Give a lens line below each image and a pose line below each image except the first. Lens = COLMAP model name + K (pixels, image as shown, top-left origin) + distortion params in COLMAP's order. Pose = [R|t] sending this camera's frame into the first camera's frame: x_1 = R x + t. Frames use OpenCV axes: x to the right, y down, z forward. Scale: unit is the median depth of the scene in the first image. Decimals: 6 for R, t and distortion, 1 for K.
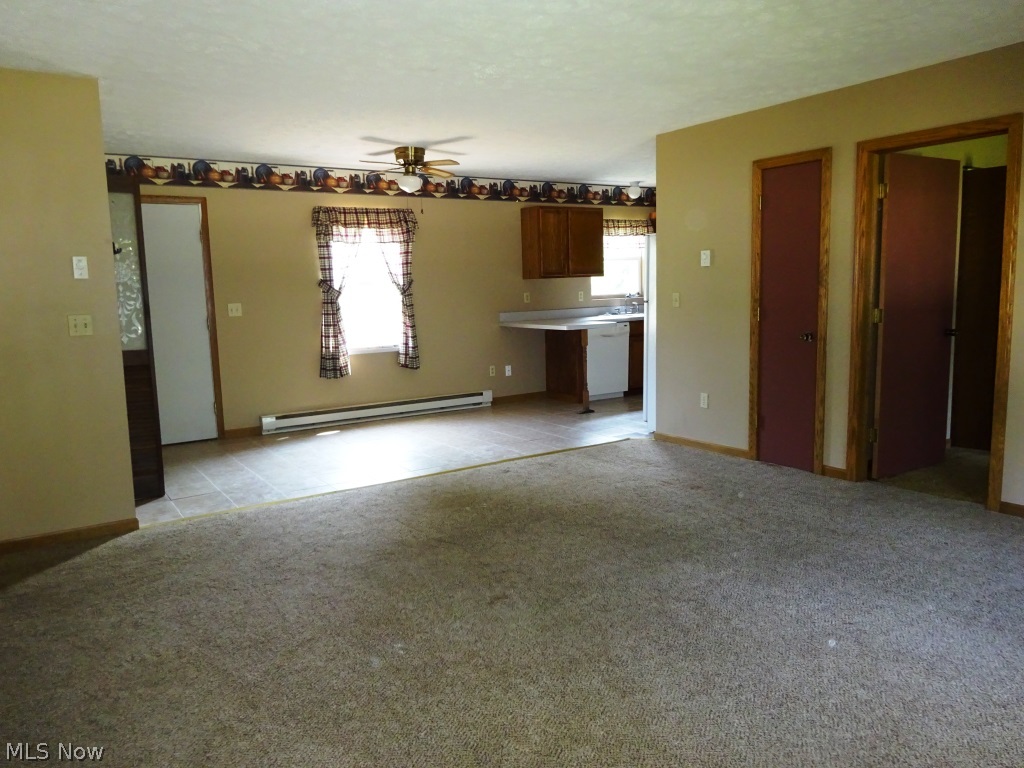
lens RADIAL K [[753.8, 0, 516.3], [0, 753.8, 389.4], [0, 0, 1]] dist [-0.006548, -0.005351]
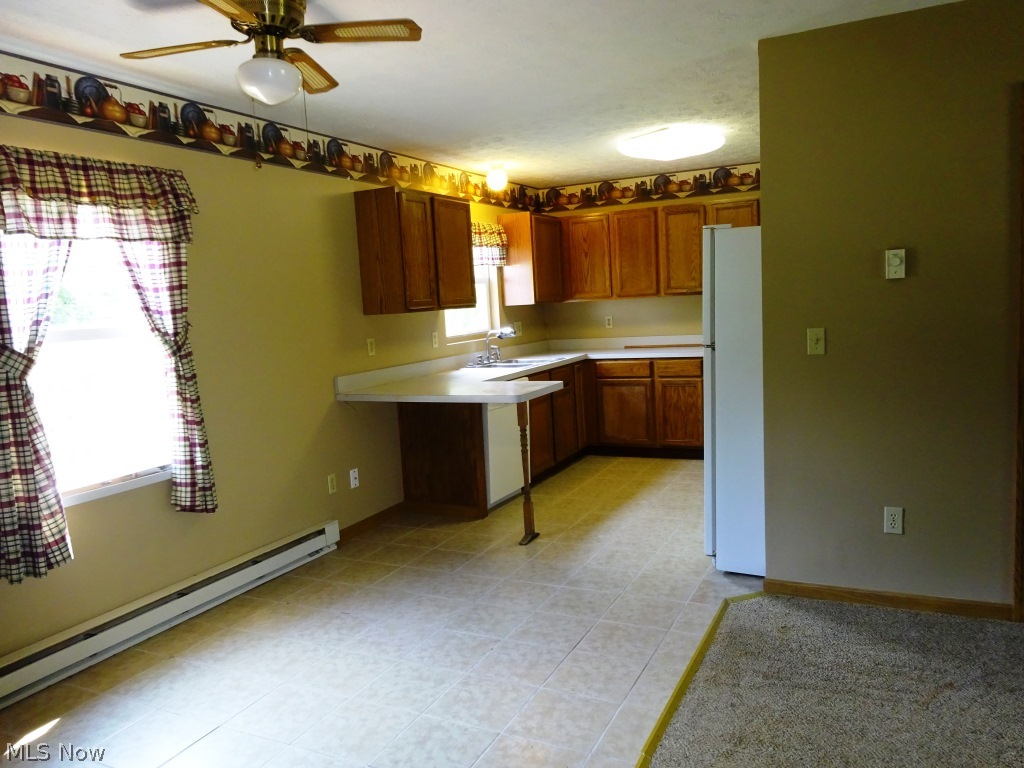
lens RADIAL K [[753.8, 0, 512.6], [0, 753.8, 386.0], [0, 0, 1]] dist [-0.006548, -0.005351]
pose [[0.867773, -0.075338, 0.491218, -0.206906], [0.099740, 0.994733, -0.023636, -0.079250], [-0.486850, 0.069505, 0.870716, 0.525797]]
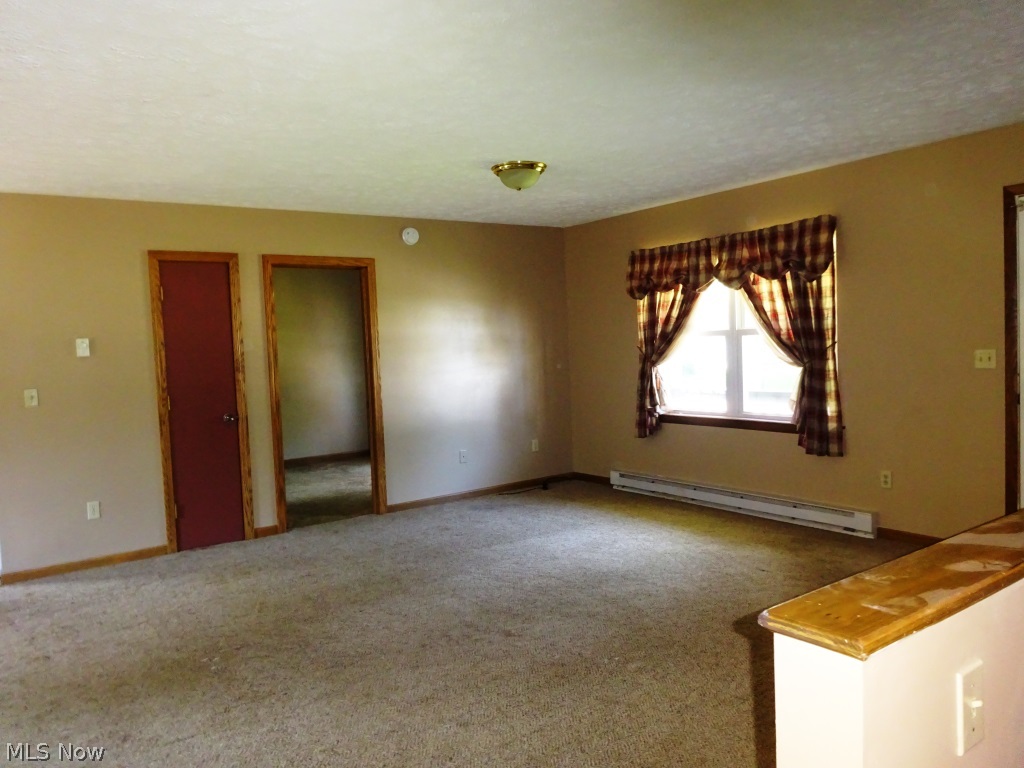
lens RADIAL K [[753.8, 0, 515.8], [0, 753.8, 380.2], [0, 0, 1]] dist [-0.006548, -0.005351]
pose [[-0.033519, -0.021447, 0.999208, -0.504012], [0.180318, 0.983234, 0.027153, -0.054541], [-0.983037, 0.181085, -0.029090, 0.423755]]
